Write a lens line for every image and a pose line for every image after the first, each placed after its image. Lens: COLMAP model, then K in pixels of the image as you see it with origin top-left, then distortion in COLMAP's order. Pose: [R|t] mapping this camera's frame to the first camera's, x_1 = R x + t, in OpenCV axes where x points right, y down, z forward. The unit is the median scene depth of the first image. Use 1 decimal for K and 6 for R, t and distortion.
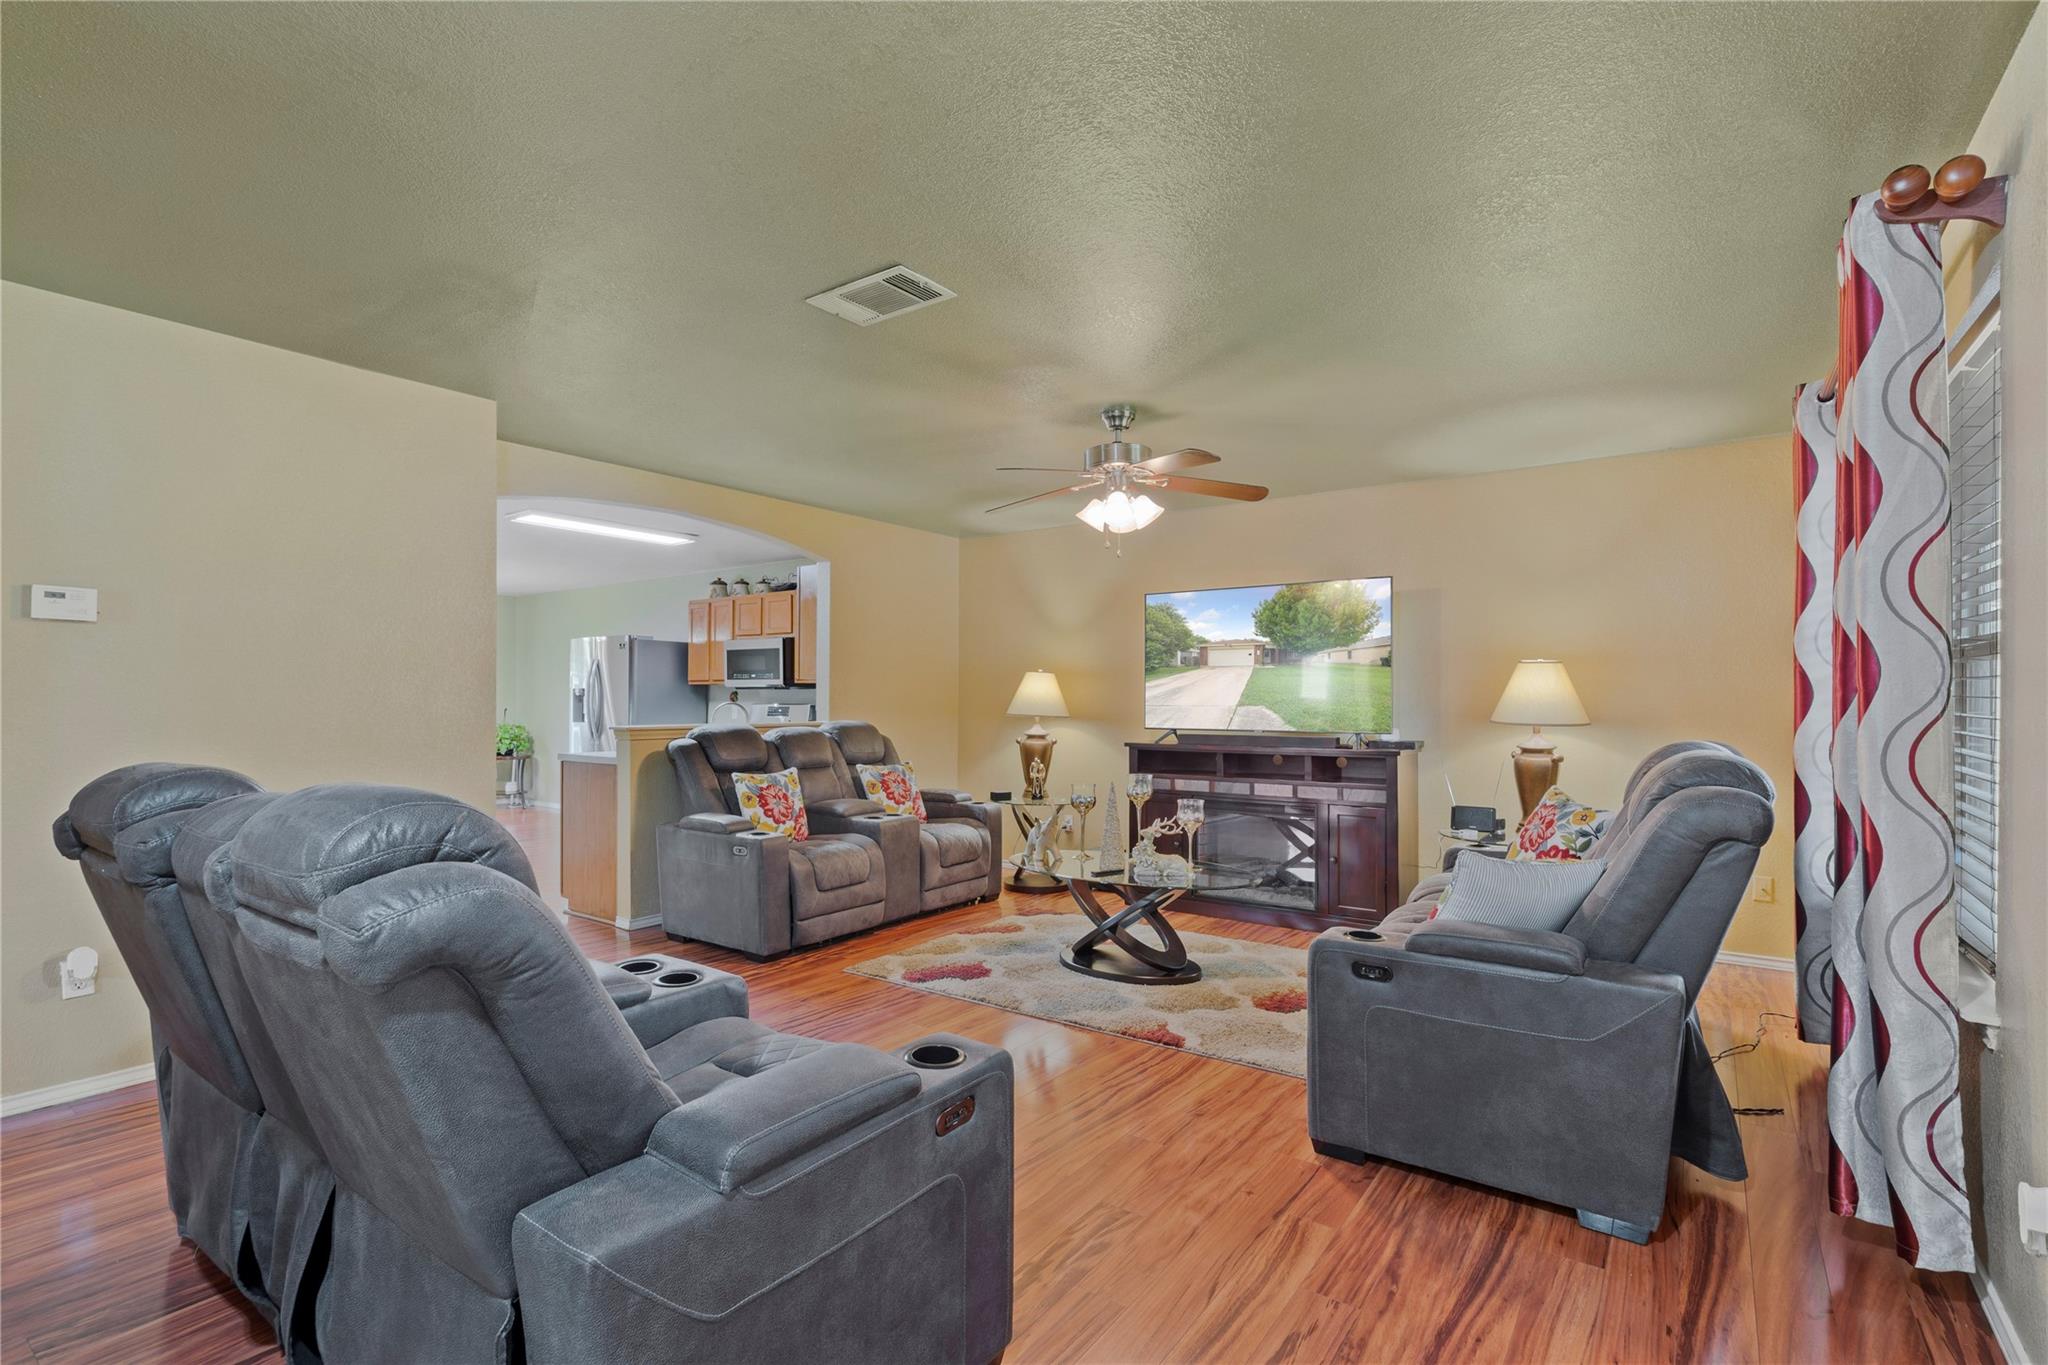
lens RADIAL K [[940.0, 0, 1017.0], [0, 940.0, 687.7], [0, 0, 1]] dist [-0.001493, -0.000205]
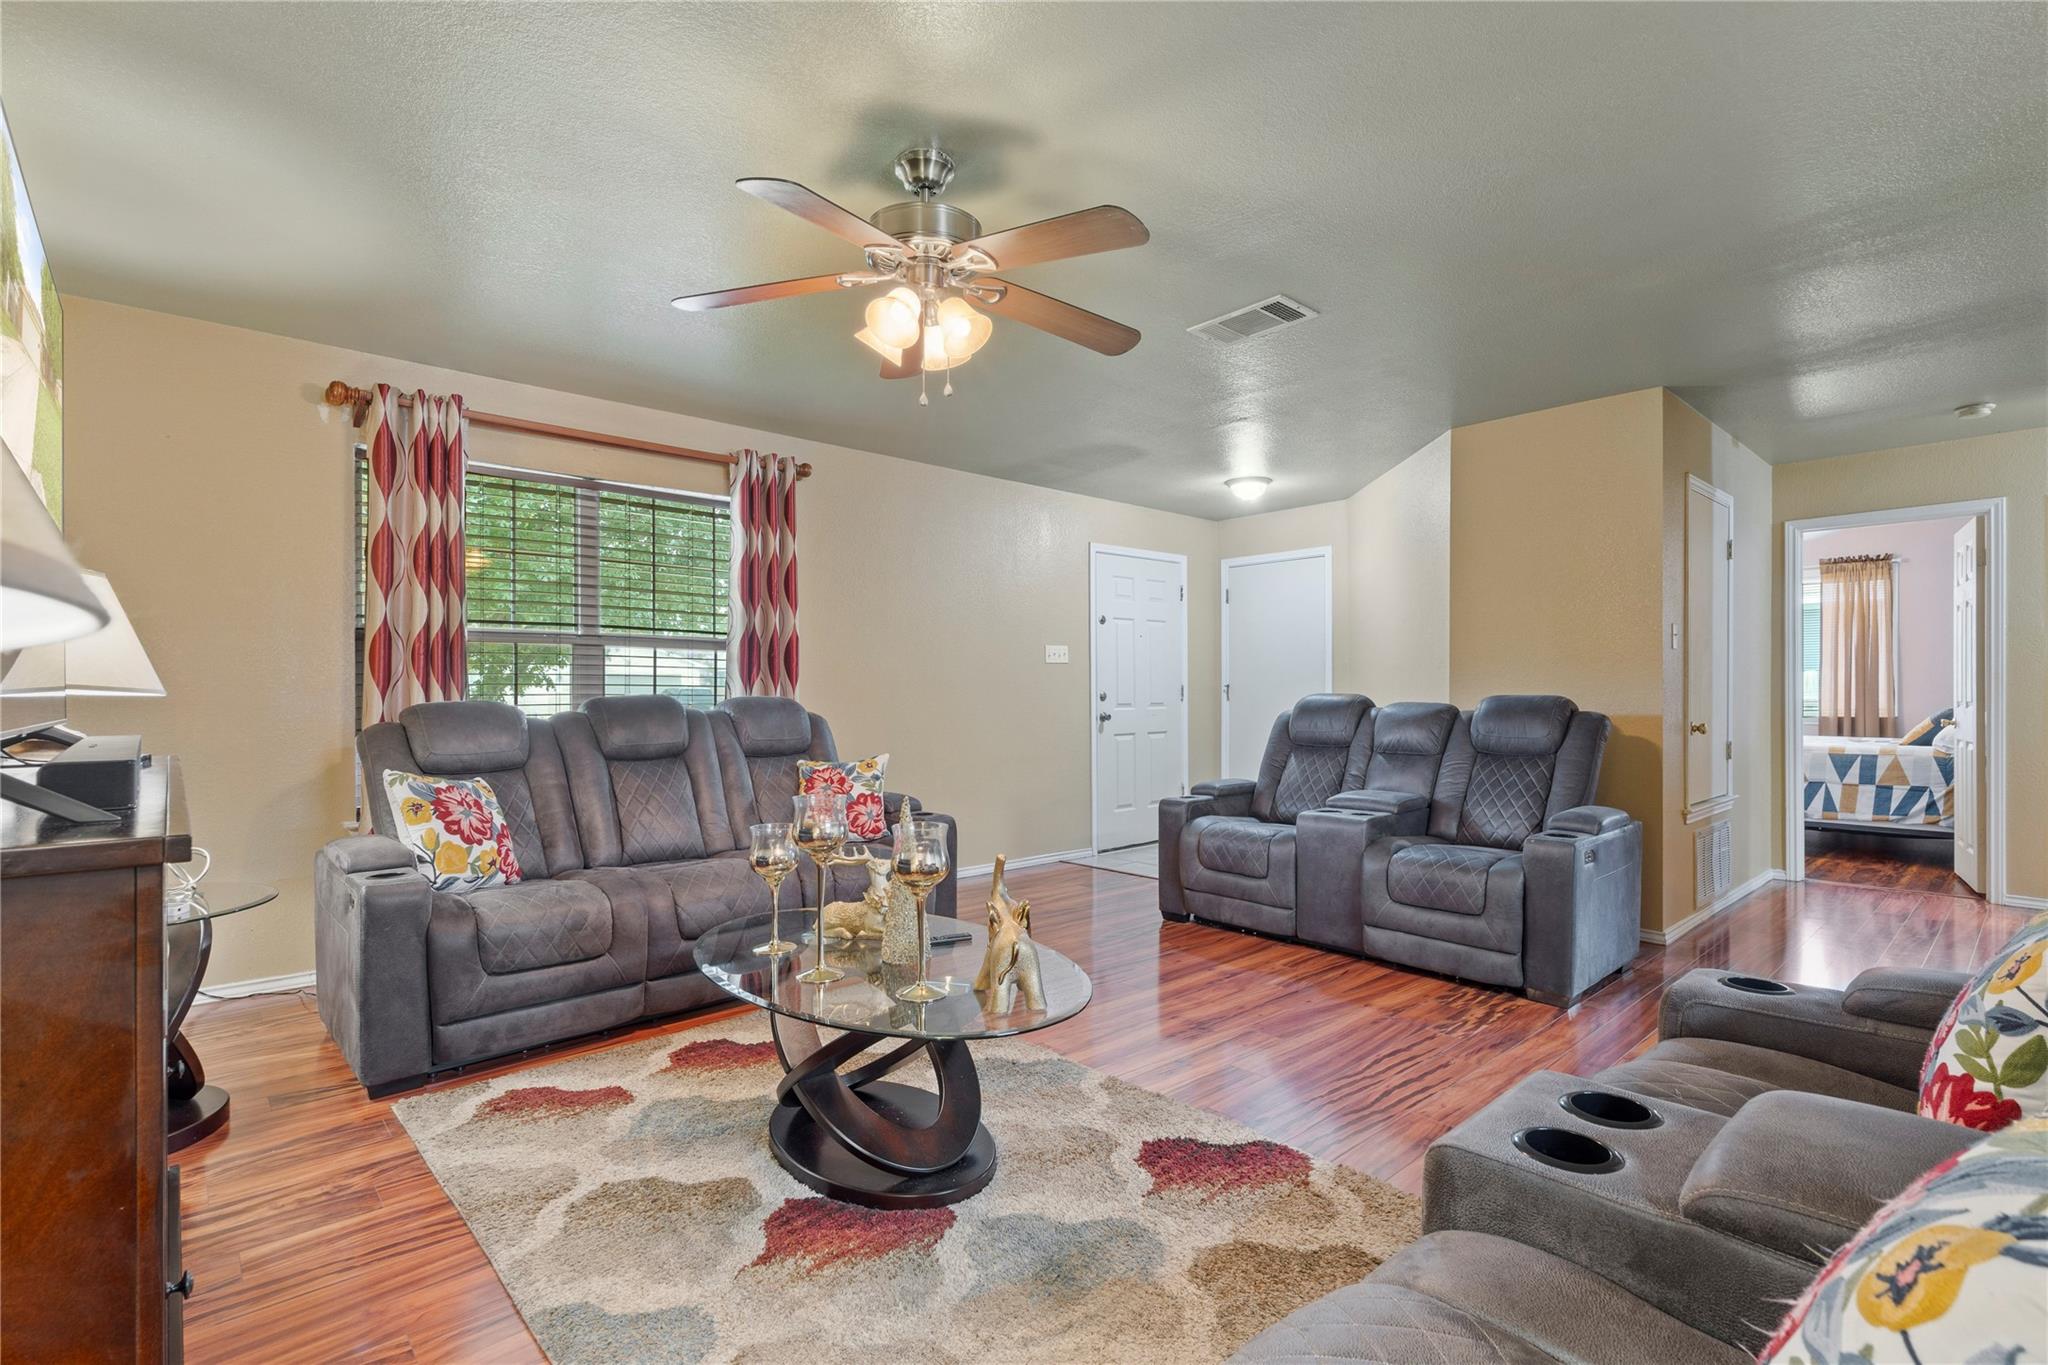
lens RADIAL K [[966.2, 0, 1019.2], [0, 966.2, 690.9], [0, 0, 1]] dist [-0.000082, 0.000183]
pose [[-0.977376, -0.001317, 0.211505, -0.066542], [-0.002815, 0.999973, -0.006784, 0.038720], [-0.211491, -0.007226, -0.977353, 1.346158]]
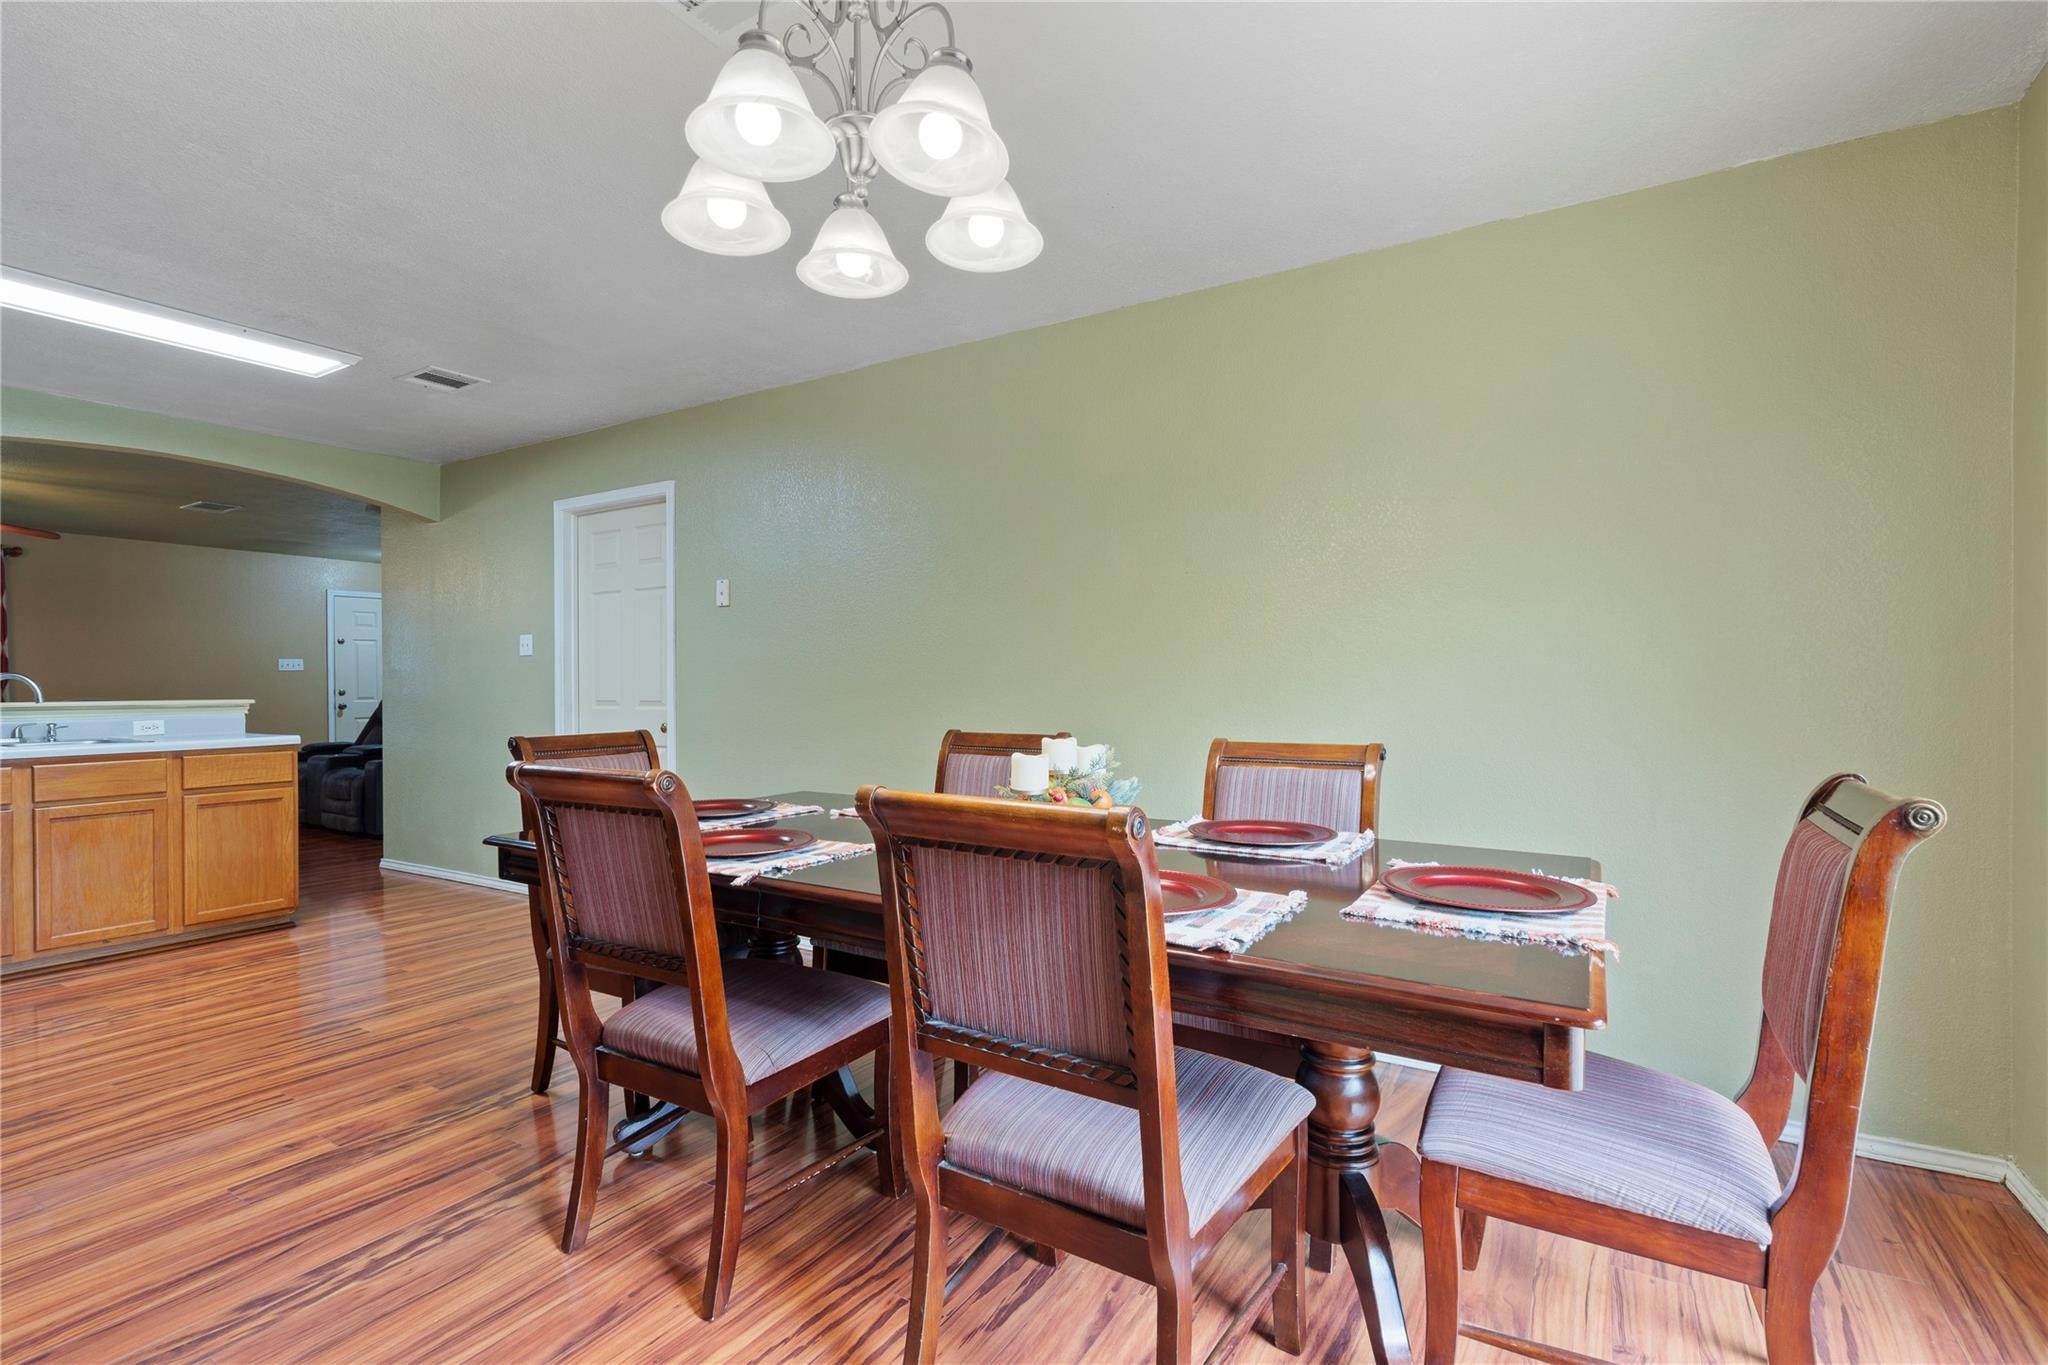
lens RADIAL K [[940.0, 0, 1017.0], [0, 940.0, 687.7], [0, 0, 1]] dist [-0.001493, -0.000205]
pose [[-0.996909, 0.005711, -0.078360, -1.163900], [0.005908, 0.999980, -0.002282, 0.039359], [0.078345, -0.002738, -0.996923, 2.079434]]
